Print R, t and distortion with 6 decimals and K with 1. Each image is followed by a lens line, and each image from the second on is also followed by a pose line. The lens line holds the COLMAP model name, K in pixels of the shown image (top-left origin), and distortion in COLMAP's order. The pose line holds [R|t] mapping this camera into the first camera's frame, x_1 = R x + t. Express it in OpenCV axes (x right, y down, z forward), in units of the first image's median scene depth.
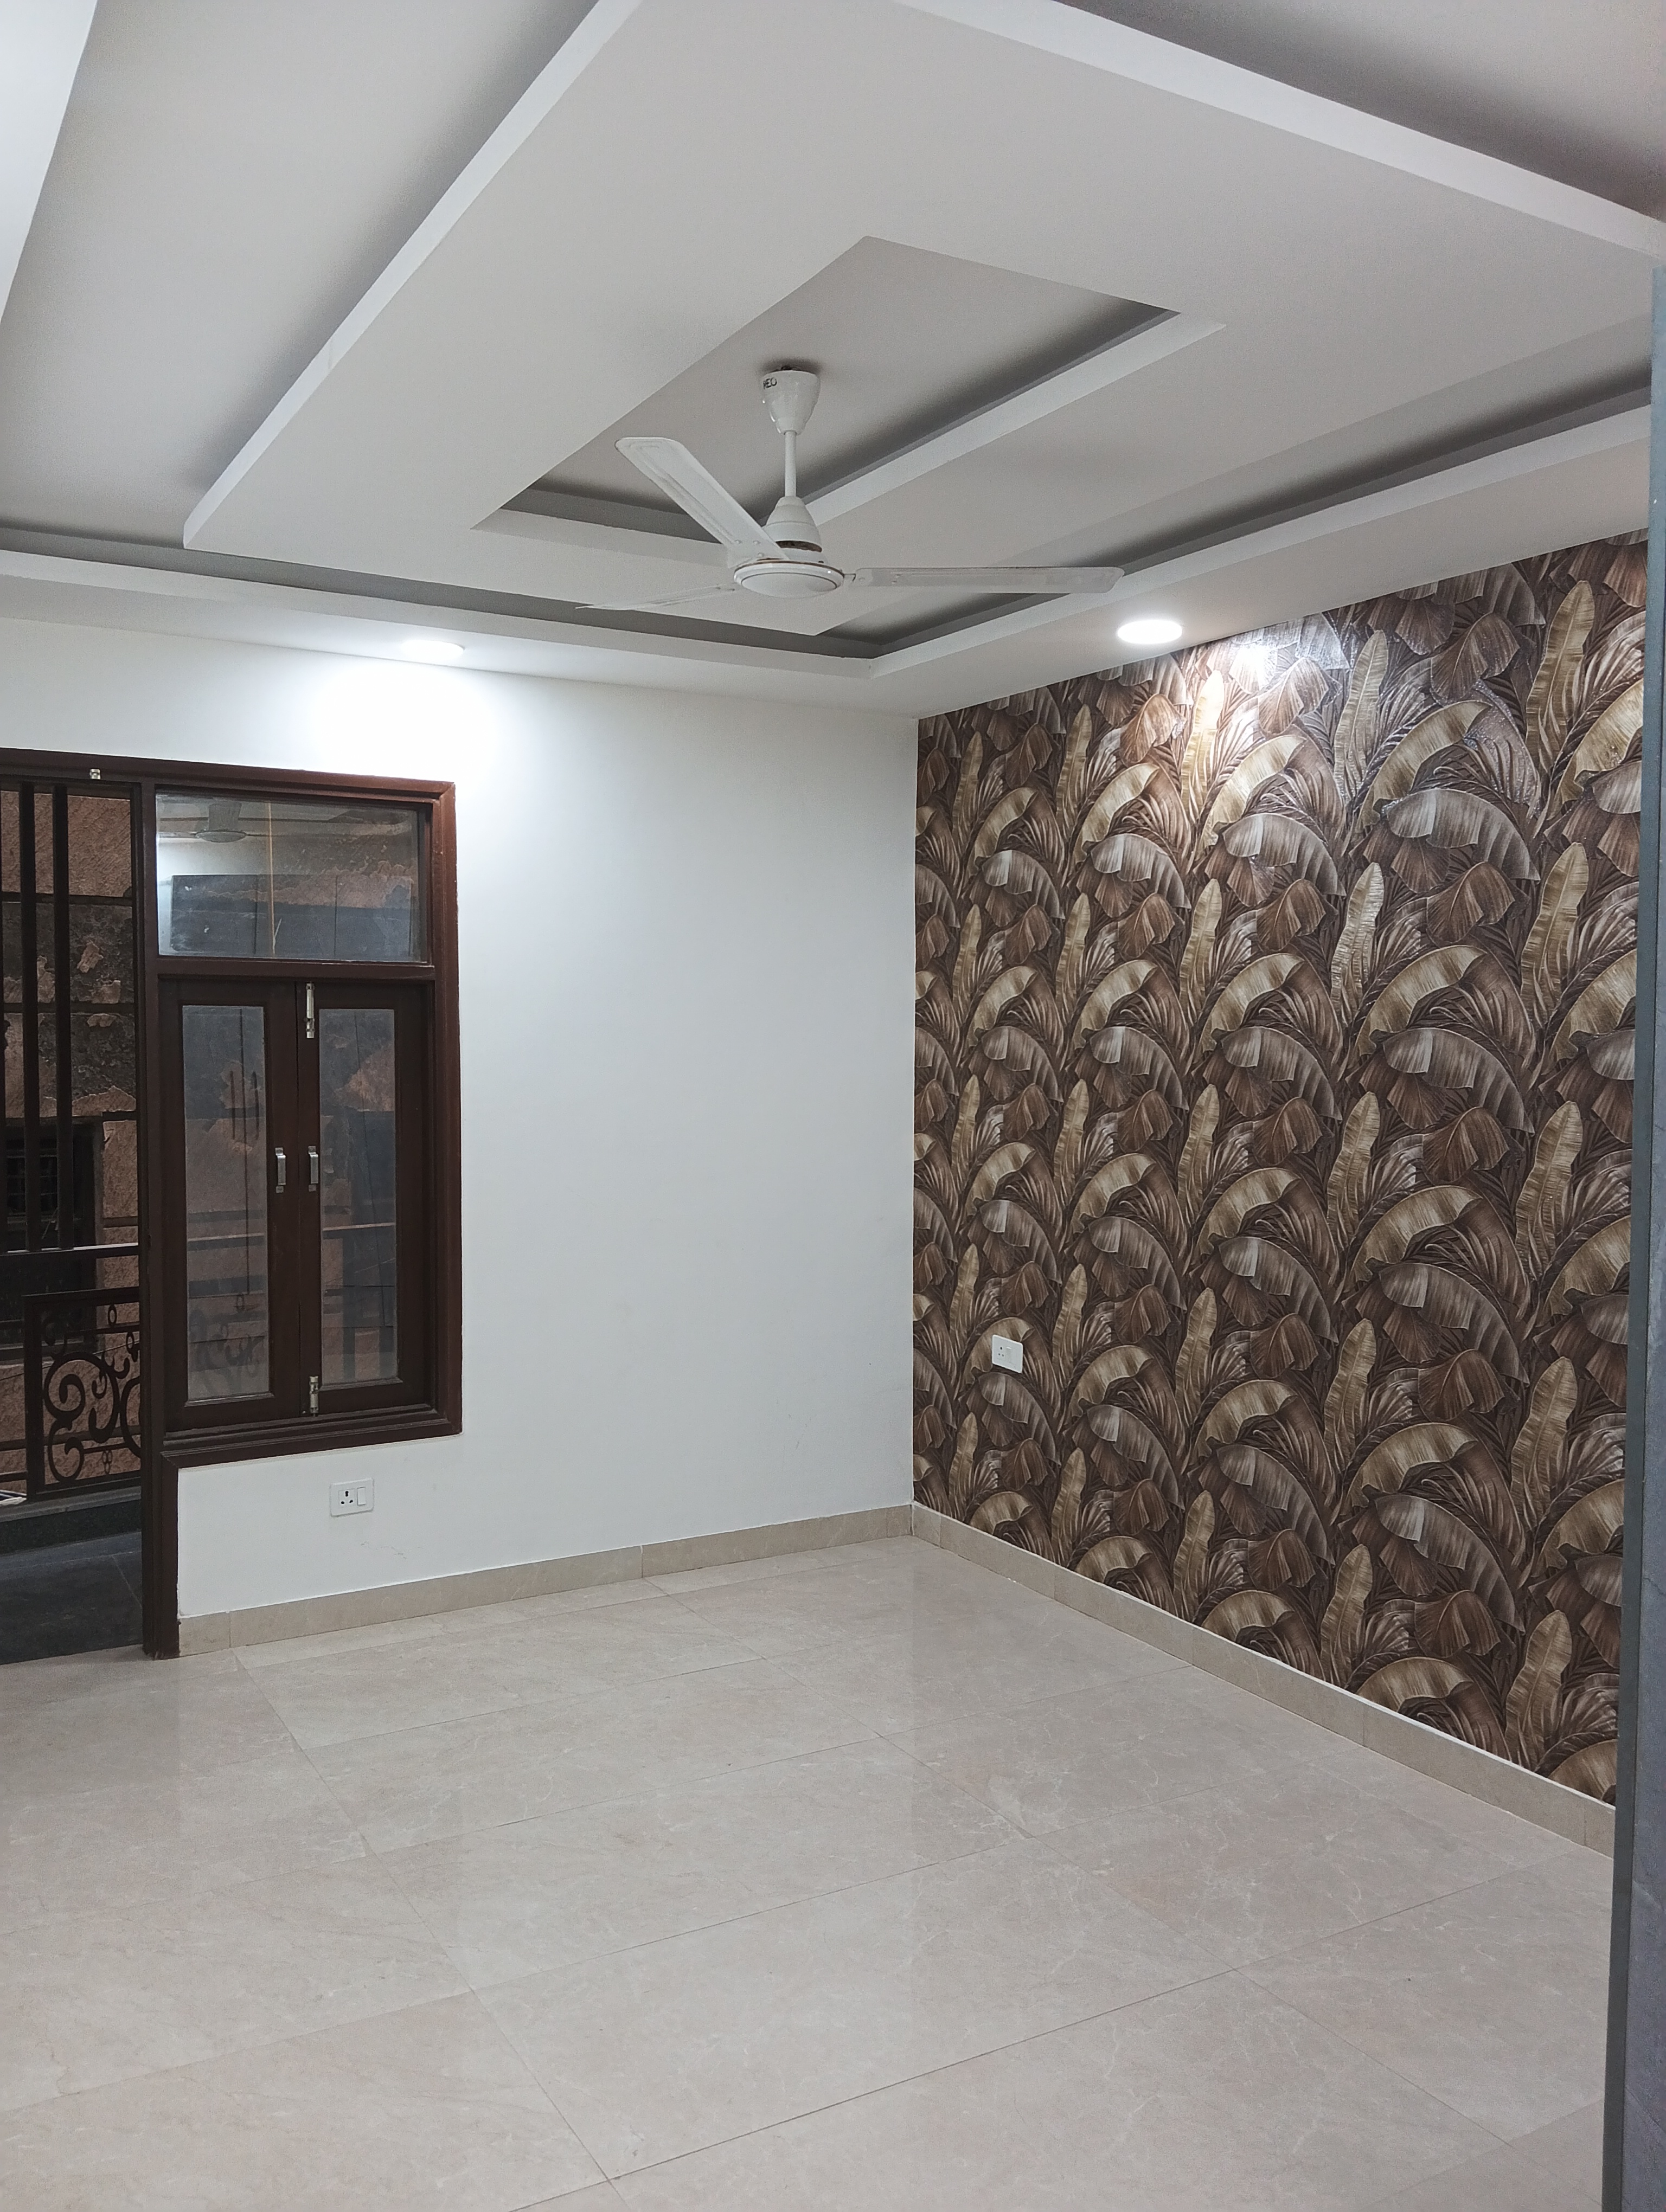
lens RADIAL K [[1844.3, 0, 844.0], [0, 1844.3, 1128.0], [0, 0, 1]] dist [0.082777, -0.151220]
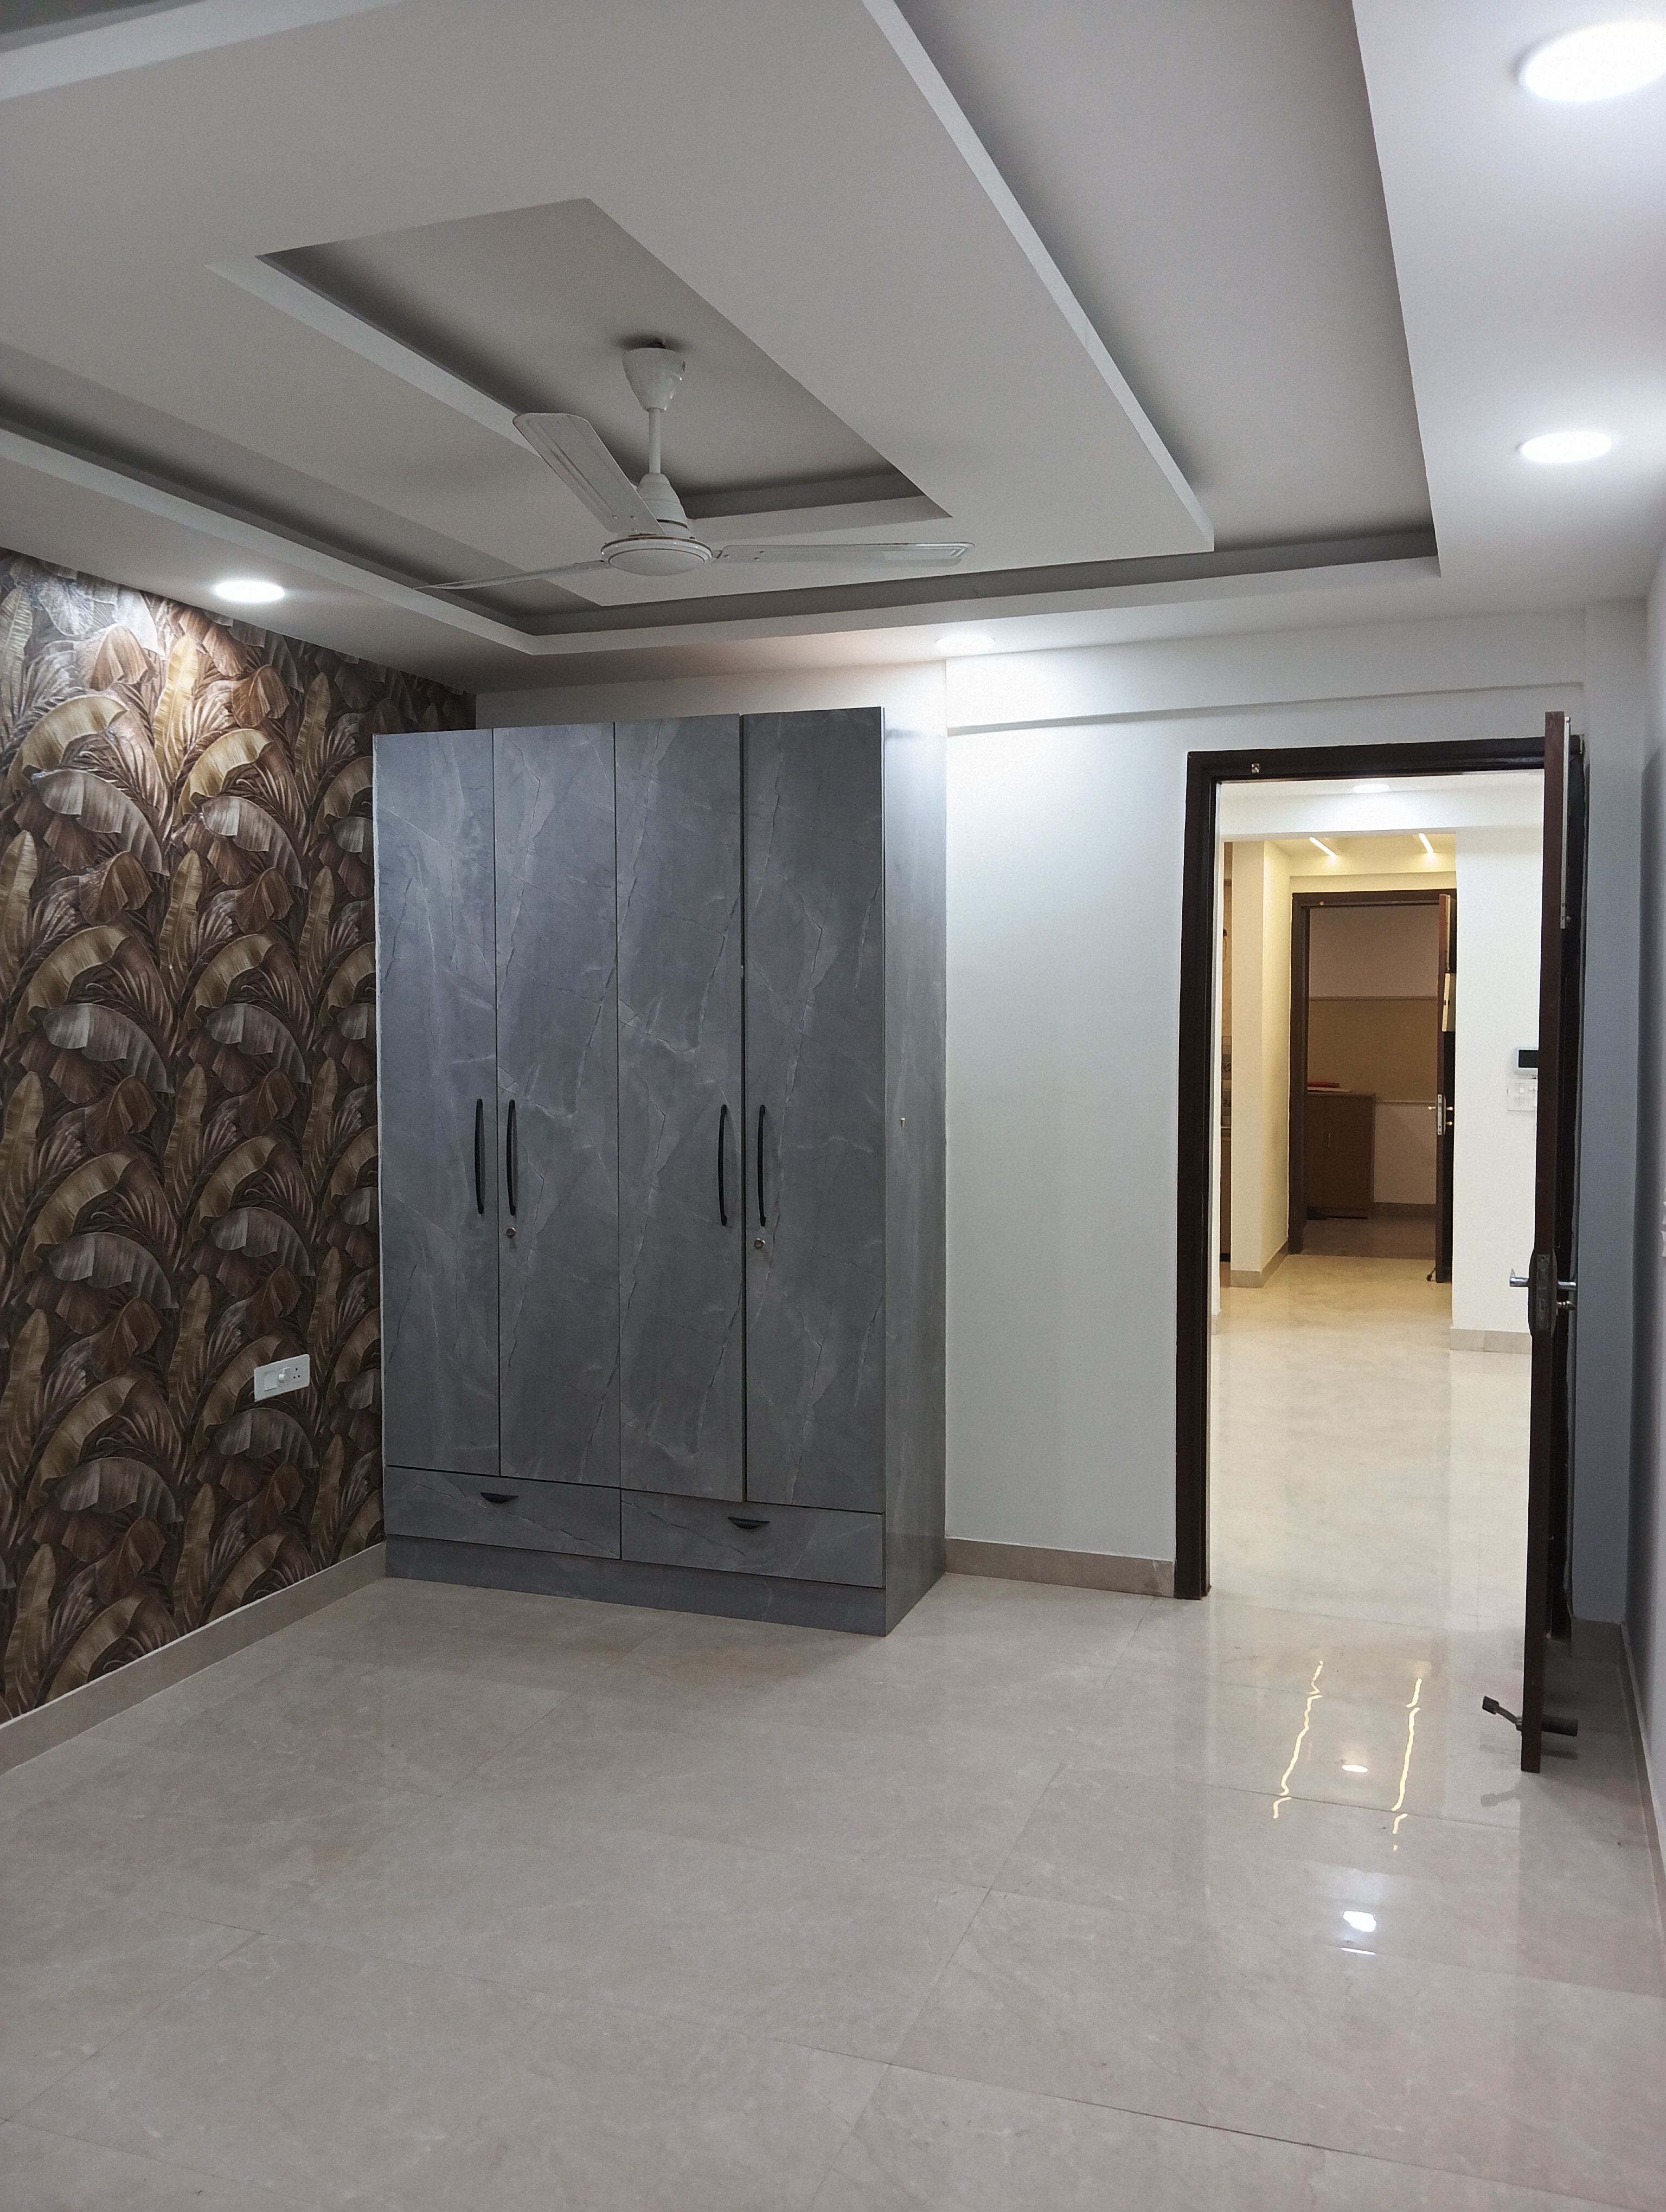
lens RADIAL K [[1844.3, 0, 836.4], [0, 1844.3, 1093.3], [0, 0, 1]] dist [0.082777, -0.151220]
pose [[-0.650449, -0.042440, 0.758363, -0.757456], [0.039042, 0.995250, 0.089183, -0.082308], [-0.758546, 0.087617, -0.645702, 1.388939]]
